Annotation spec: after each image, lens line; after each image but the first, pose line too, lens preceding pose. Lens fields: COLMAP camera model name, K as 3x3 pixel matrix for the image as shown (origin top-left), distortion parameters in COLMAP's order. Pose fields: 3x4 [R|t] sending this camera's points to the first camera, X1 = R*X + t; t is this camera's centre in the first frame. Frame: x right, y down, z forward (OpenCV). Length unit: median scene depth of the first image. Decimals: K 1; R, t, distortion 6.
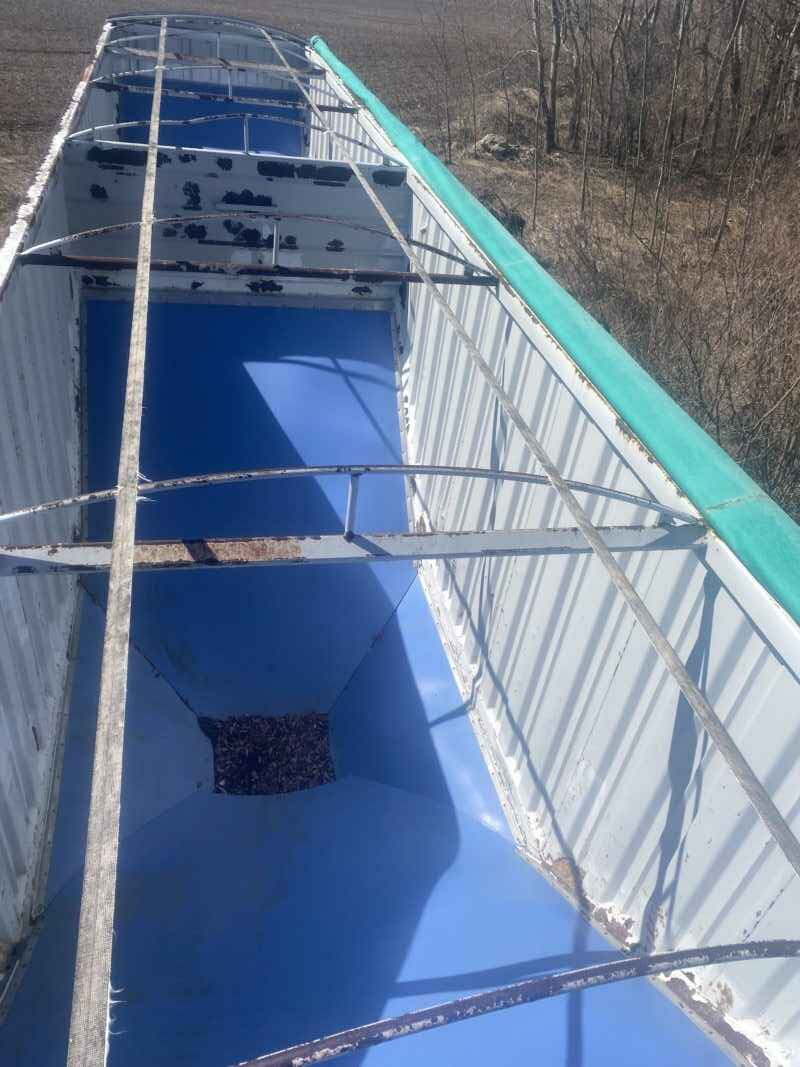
lens RADIAL K [[824.2, 0, 394.2], [0, 824.2, 536.6], [0, 0, 1]] dist [0.009217, -0.008501]
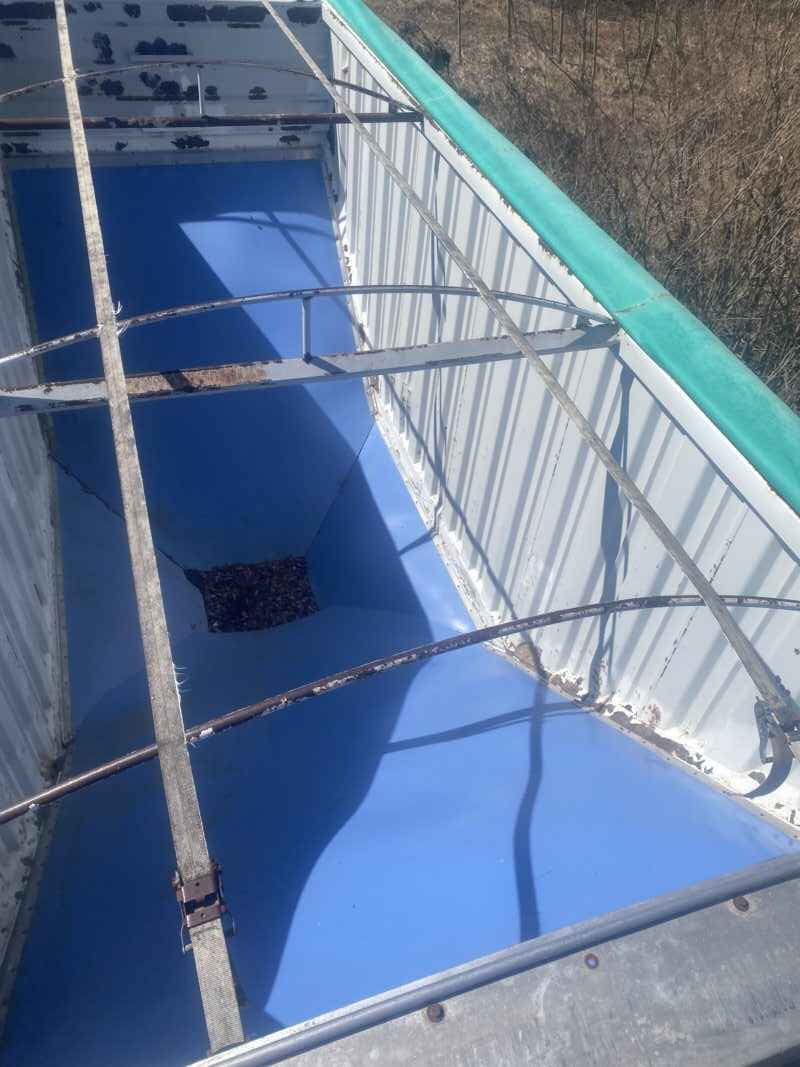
lens RADIAL K [[824.2, 0, 410.3], [0, 824.2, 531.7], [0, 0, 1]] dist [0.009217, -0.008501]
pose [[0.992895, -0.104088, 0.057665, -0.002448], [0.094146, 0.983531, 0.154282, 0.041596], [-0.072774, -0.147757, 0.986343, -0.094335]]
